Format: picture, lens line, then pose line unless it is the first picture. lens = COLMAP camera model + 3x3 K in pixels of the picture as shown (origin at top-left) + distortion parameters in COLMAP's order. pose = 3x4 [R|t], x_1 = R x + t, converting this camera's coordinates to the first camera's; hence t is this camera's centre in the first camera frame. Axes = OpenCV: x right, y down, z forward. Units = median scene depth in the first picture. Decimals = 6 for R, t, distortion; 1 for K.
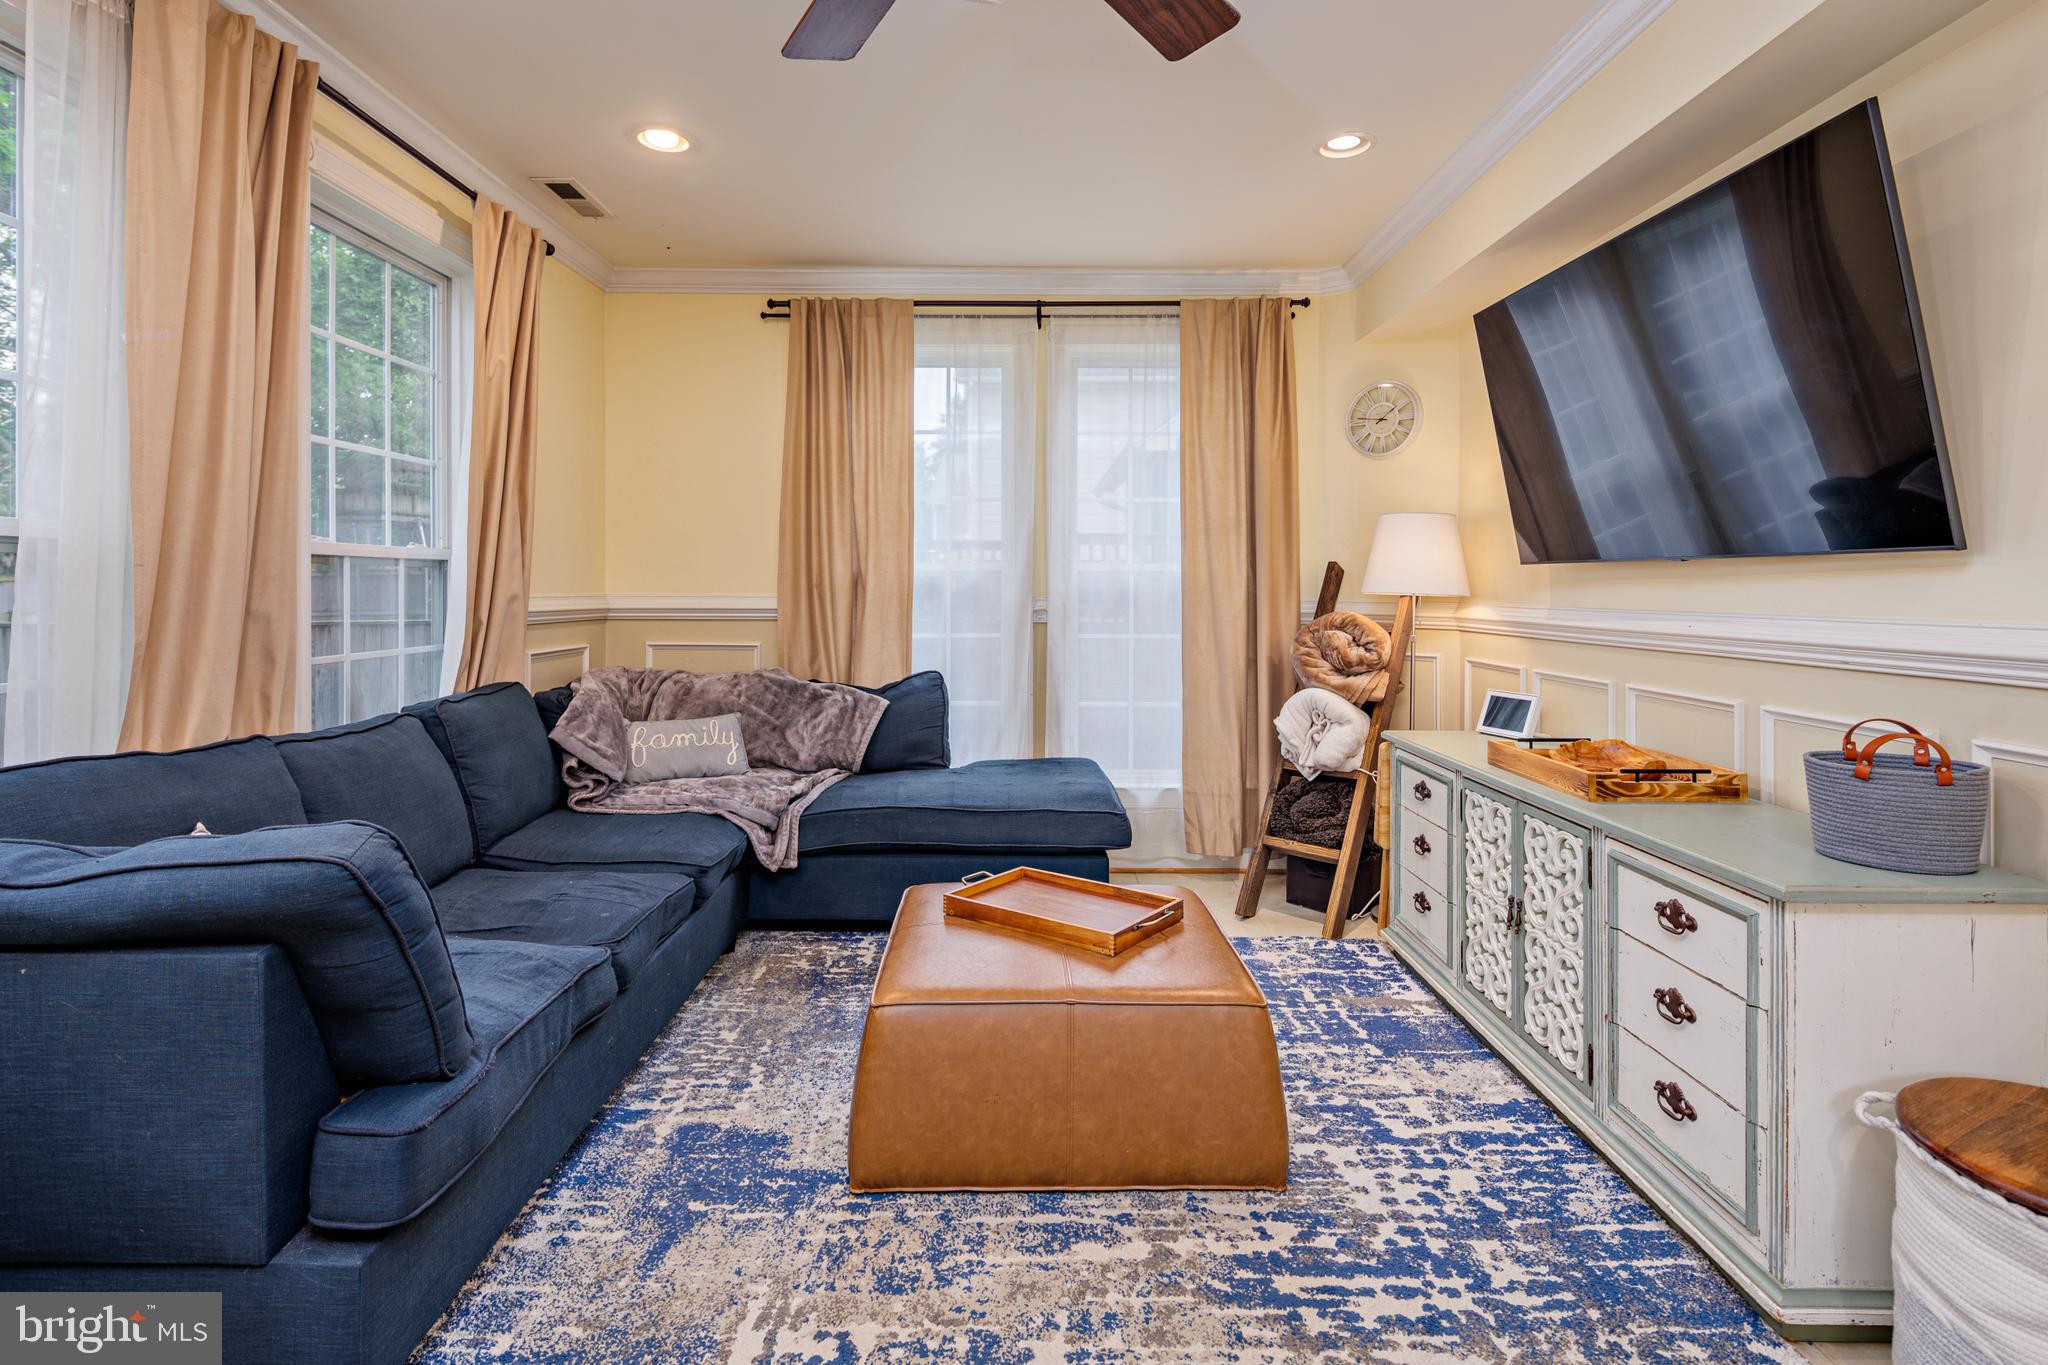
lens RADIAL K [[993.2, 0, 1007.8], [0, 993.2, 581.4], [0, 0, 1]] dist [0.004907, -0.006089]
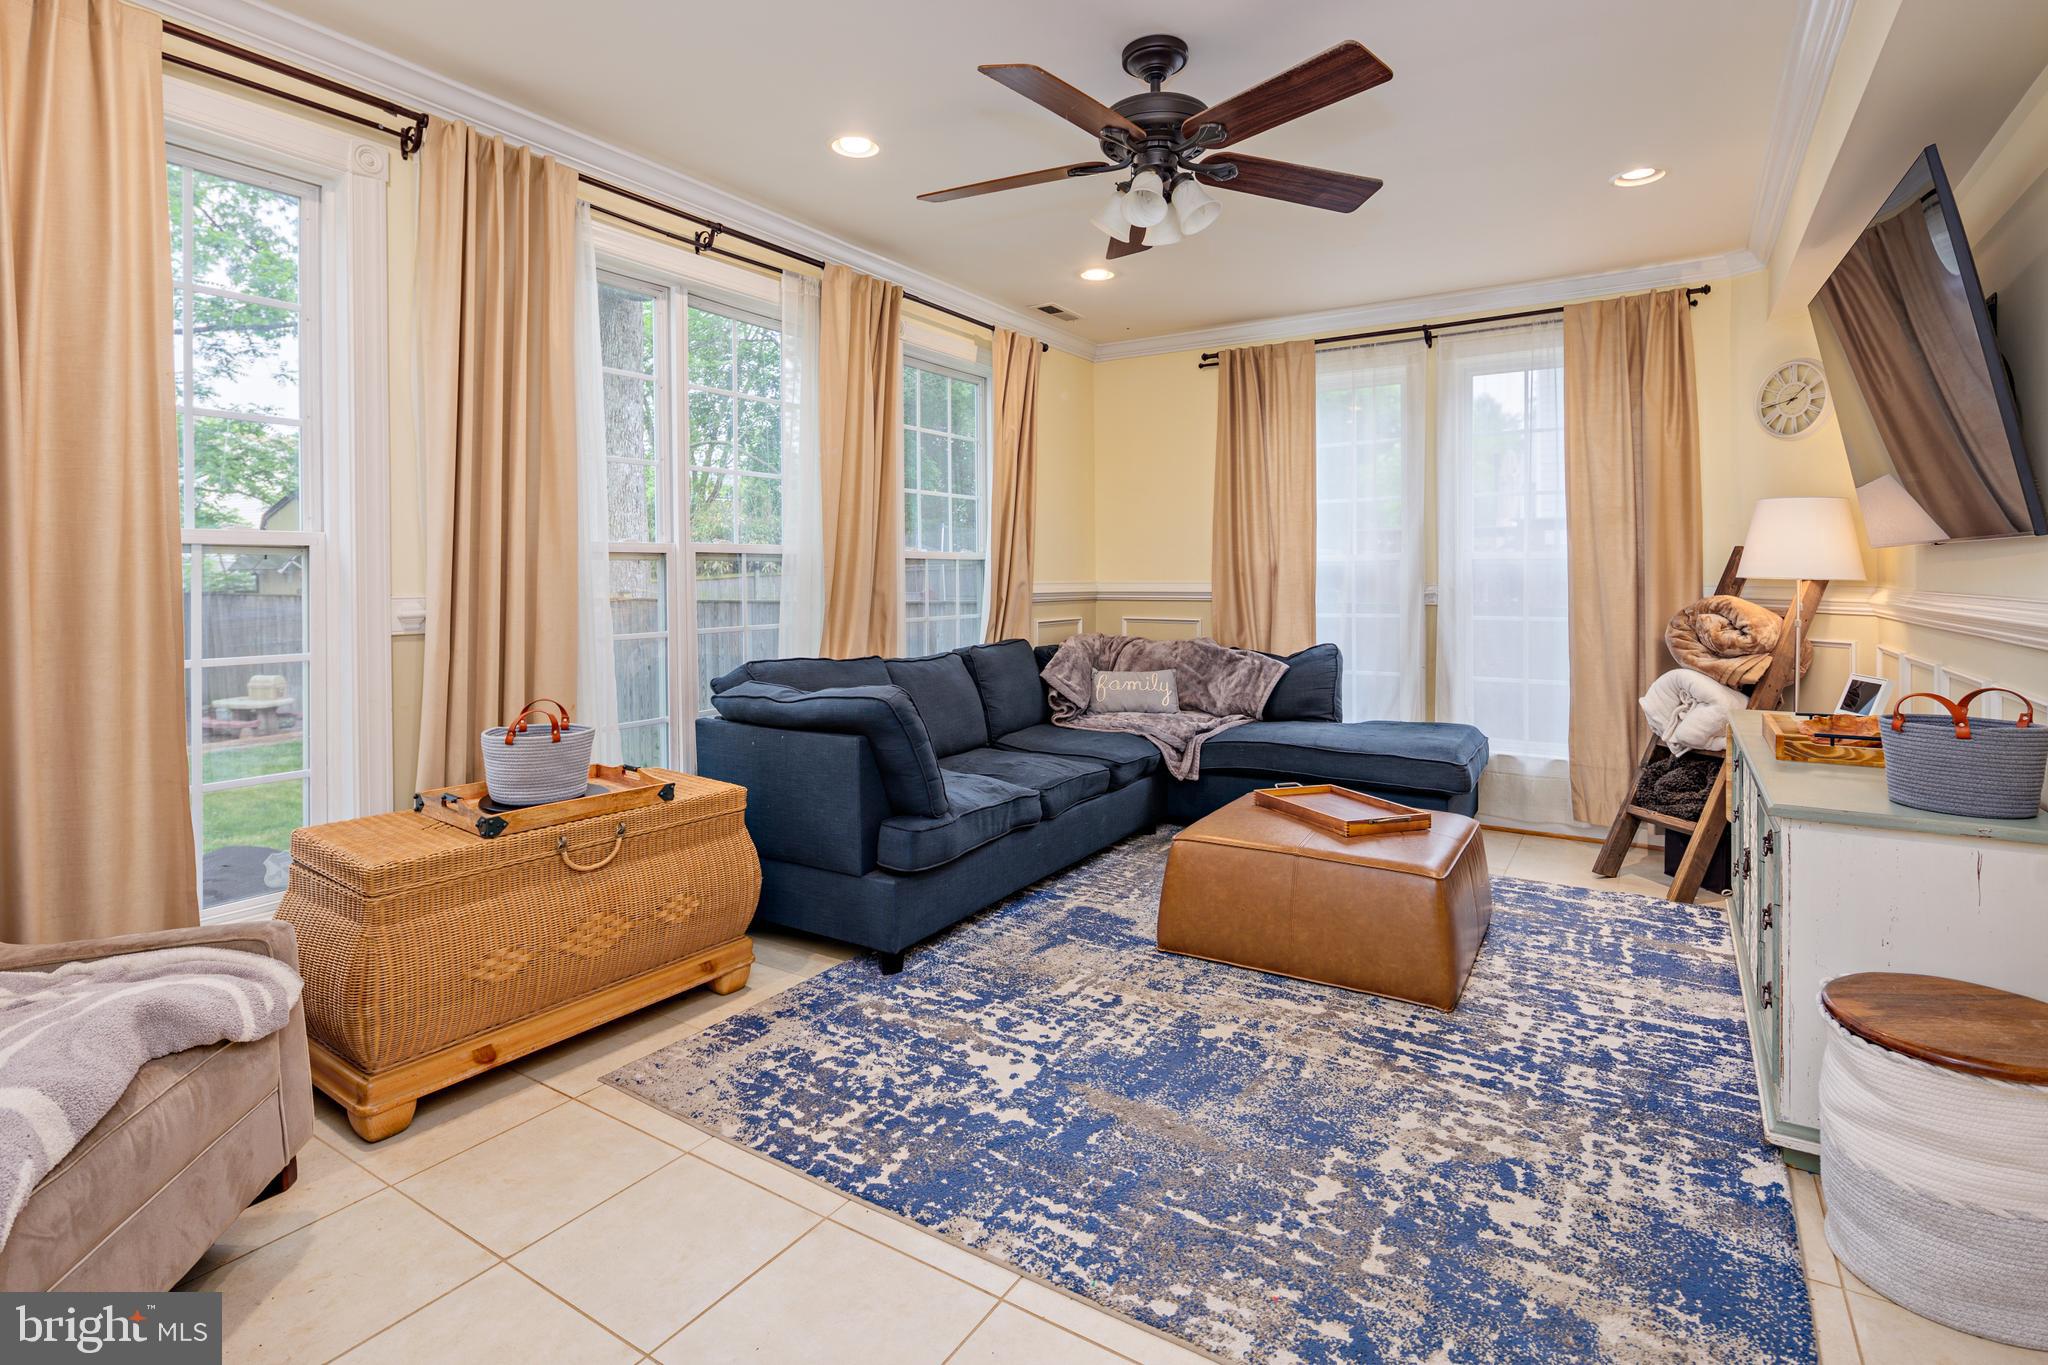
lens RADIAL K [[993.2, 0, 1002.9], [0, 993.2, 573.8], [0, 0, 1]] dist [0.004907, -0.006089]
pose [[0.838409, -0.007200, -0.544995, 0.335944], [0.009359, 0.999955, 0.001187, -0.000494], [0.544962, -0.006096, 0.838439, -0.316858]]
